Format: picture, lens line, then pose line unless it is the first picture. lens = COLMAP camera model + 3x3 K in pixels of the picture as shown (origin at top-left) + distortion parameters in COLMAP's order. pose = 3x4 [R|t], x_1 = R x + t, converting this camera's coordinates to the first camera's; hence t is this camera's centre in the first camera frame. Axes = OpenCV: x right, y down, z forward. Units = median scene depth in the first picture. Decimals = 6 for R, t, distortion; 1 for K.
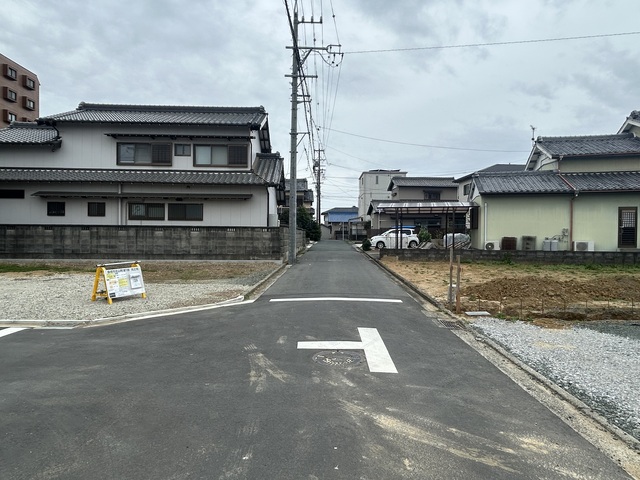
lens RADIAL K [[395.6, 0, 320.2], [0, 395.6, 239.0], [0, 0, 1]] dist [-0.003499, 0.000568]
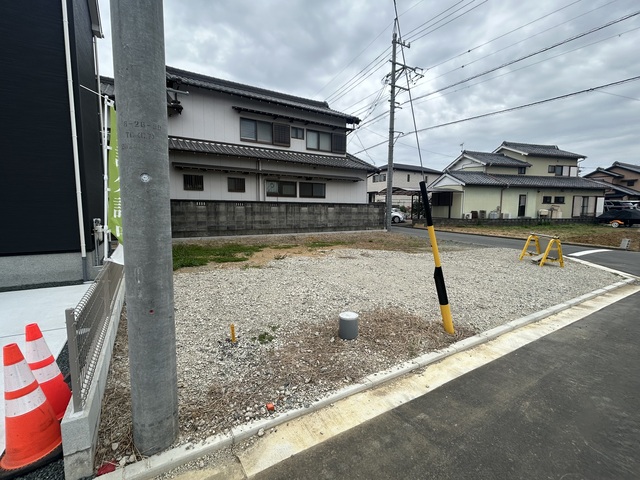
lens RADIAL K [[288.0, 0, 321.0], [0, 288.0, 238.3], [0, 0, 1]] dist [-0.000122, -0.000906]
pose [[0.874058, -0.050784, 0.483161, -0.743541], [0.003380, 0.995133, 0.098482, -0.012390], [-0.485811, -0.084446, 0.869975, 0.258680]]
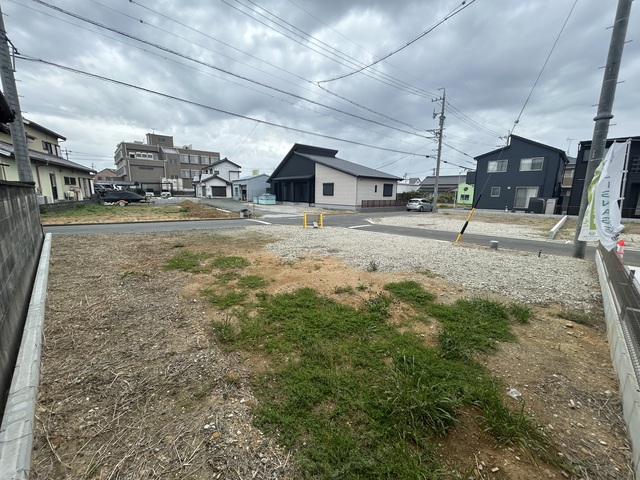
lens RADIAL K [[257.6, 0, 320.2], [0, 257.6, 238.3], [0, 0, 1]] dist [-0.001669, 0.001029]
pose [[-0.679547, -0.143499, 0.719461, -0.762738], [-0.014735, 0.983156, 0.182176, -0.030628], [-0.733484, 0.113196, -0.670215, 0.939114]]
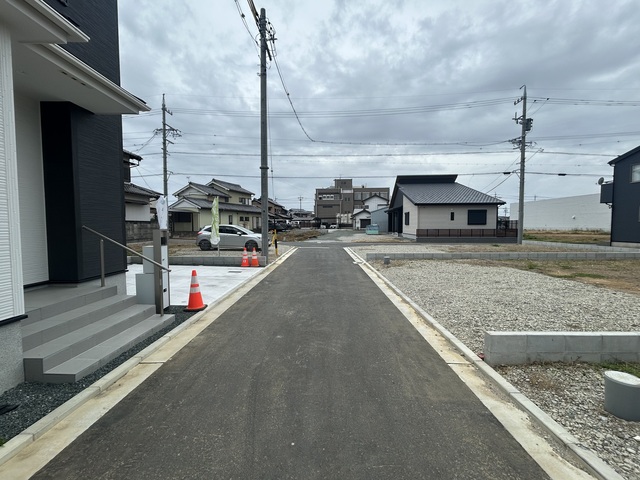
lens RADIAL K [[288.0, 0, 321.7], [0, 288.0, 238.7], [0, 0, 1]] dist [-0.000122, -0.000906]
pose [[0.044402, -0.054140, 0.997546, -1.381900], [0.009481, 0.998508, 0.053770, -0.016278], [-0.998969, 0.007070, 0.044849, 0.216752]]
